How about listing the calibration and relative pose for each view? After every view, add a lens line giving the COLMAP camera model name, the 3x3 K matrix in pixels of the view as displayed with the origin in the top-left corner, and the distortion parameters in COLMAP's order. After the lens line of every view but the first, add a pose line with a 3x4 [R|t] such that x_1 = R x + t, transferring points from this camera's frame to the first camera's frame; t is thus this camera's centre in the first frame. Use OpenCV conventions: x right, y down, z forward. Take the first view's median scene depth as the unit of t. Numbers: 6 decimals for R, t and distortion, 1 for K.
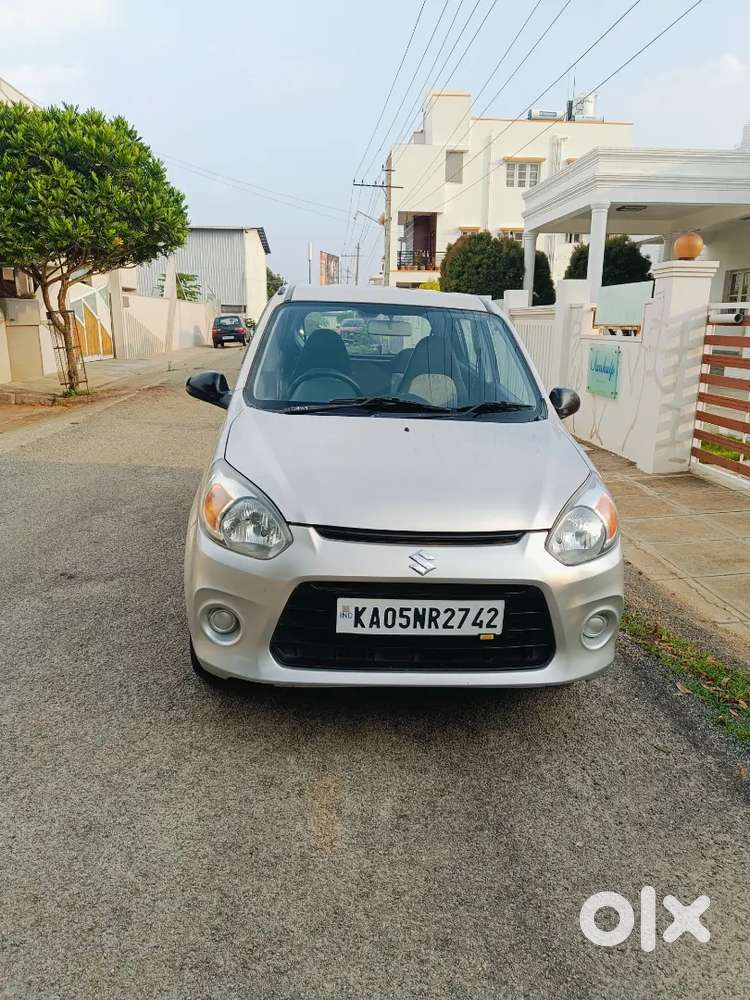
lens RADIAL K [[703.5, 0, 379.4], [0, 703.5, 490.1], [0, 0, 1]] dist [0.005977, 0.002598]
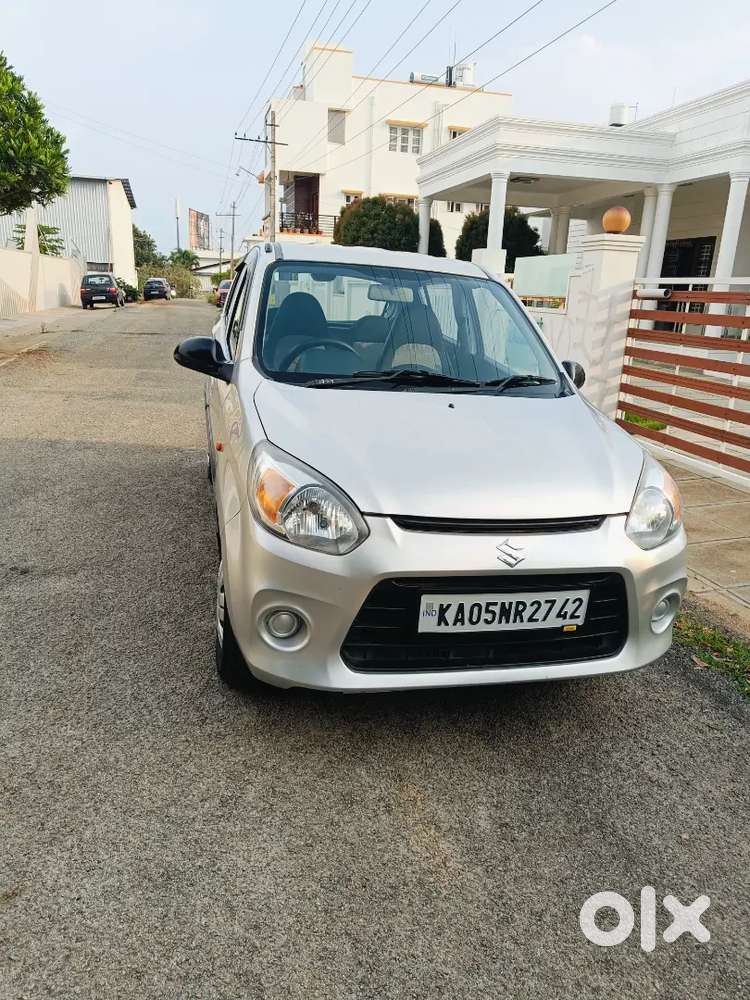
lens RADIAL K [[700.9, 0, 375.0], [0, 700.9, 500.0], [0, 0, 1]] dist [0.004154, 0.002337]
pose [[0.985564, -0.020489, 0.168057, -0.182725], [0.010508, 0.998139, 0.060065, -0.016180], [-0.168975, -0.057432, 0.983946, 0.088824]]
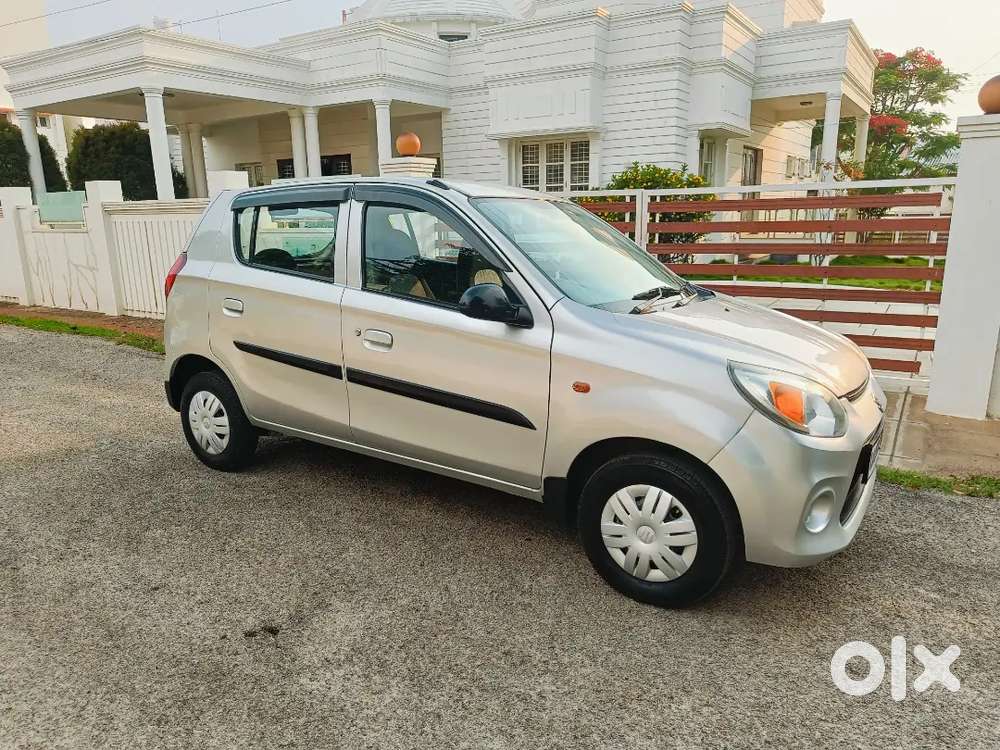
lens RADIAL K [[700.9, 0, 494.9], [0, 700.9, 376.7], [0, 0, 1]] dist [0.004154, 0.002337]
pose [[0.609854, -0.206602, 0.765110, -0.895884], [0.210516, 0.972970, 0.094932, -0.140666], [-0.764043, 0.103174, 0.636863, 0.496358]]
